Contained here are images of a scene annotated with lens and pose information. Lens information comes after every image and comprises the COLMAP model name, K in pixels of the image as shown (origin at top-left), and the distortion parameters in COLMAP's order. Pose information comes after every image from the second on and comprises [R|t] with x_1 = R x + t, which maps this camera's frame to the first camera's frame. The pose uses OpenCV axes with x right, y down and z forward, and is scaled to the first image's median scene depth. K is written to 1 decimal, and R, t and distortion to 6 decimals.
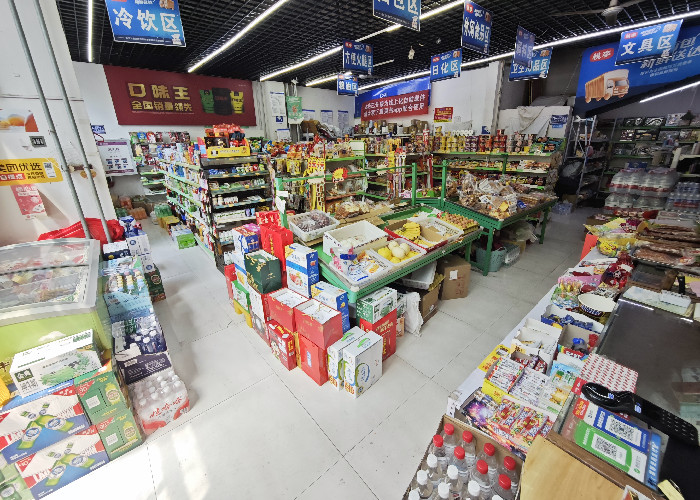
lens RADIAL K [[298.2, 0, 350.5], [0, 298.2, 248.3], [0, 0, 1]] dist [-0.001385, 0.000929]
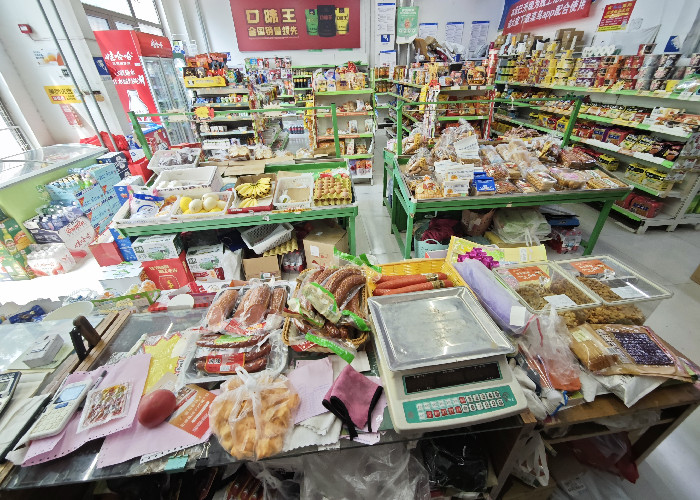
lens RADIAL K [[298.2, 0, 351.6], [0, 298.2, 251.1], [0, 0, 1]] dist [-0.001385, 0.000929]
pose [[0.805467, 0.310686, -0.504676, 0.410779], [-0.192906, 0.942641, 0.272424, -0.076306], [0.560366, -0.122074, 0.819199, 0.181386]]
